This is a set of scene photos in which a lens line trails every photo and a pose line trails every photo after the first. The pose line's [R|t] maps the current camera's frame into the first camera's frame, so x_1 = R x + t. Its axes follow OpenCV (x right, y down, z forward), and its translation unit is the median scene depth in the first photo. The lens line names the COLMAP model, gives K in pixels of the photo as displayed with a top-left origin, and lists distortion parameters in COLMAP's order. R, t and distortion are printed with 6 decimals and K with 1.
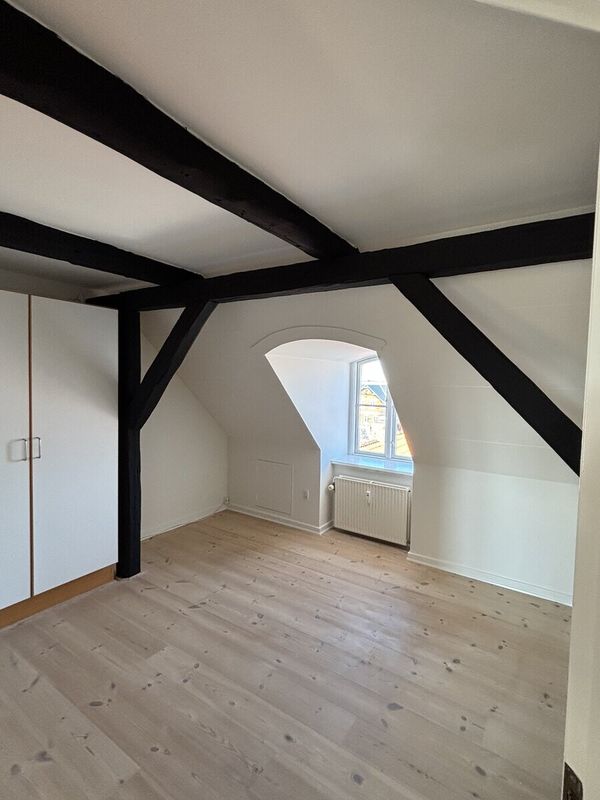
lens RADIAL K [[385.5, 0, 301.2], [0, 385.5, 397.9], [0, 0, 1]] dist [0.001276, 0.001659]
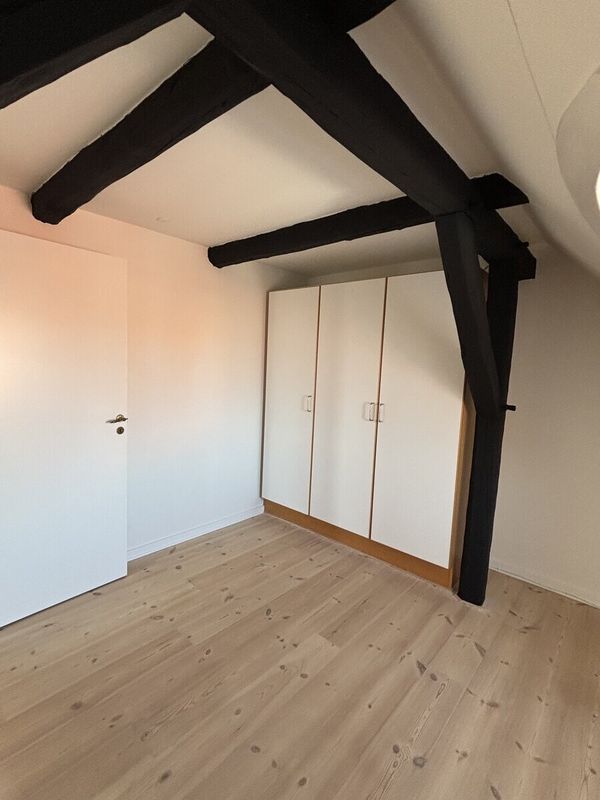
lens RADIAL K [[385.5, 0, 301.2], [0, 385.5, 397.9], [0, 0, 1]] dist [0.001276, 0.001659]
pose [[-0.135817, 0.056163, -0.989141, 0.465454], [-0.096217, 0.992925, 0.069589, 0.029743], [0.986051, 0.104624, -0.129452, 0.915023]]
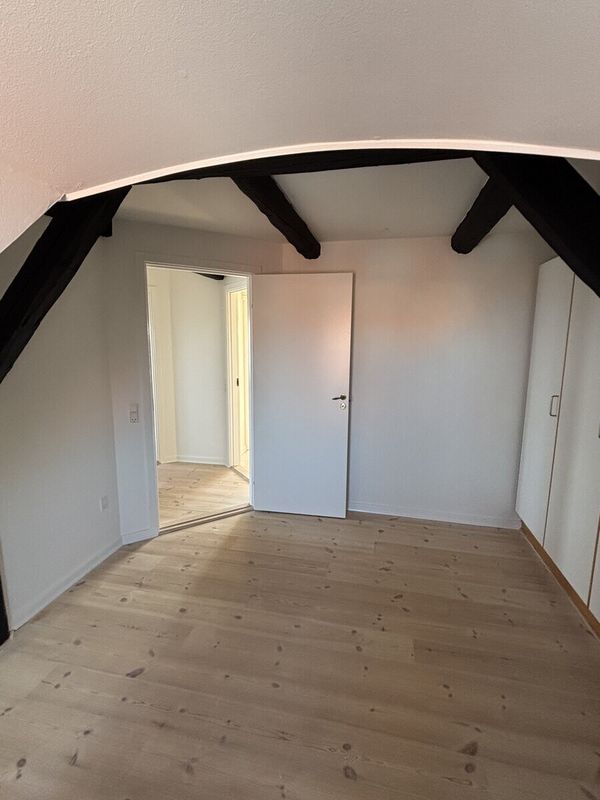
lens RADIAL K [[385.5, 0, 301.2], [0, 385.5, 397.9], [0, 0, 1]] dist [0.001276, 0.001659]
pose [[-0.934570, 0.018826, -0.355280, 0.145741], [-0.052885, 0.980154, 0.191052, -0.042111], [0.351826, 0.197340, -0.915028, 1.464166]]
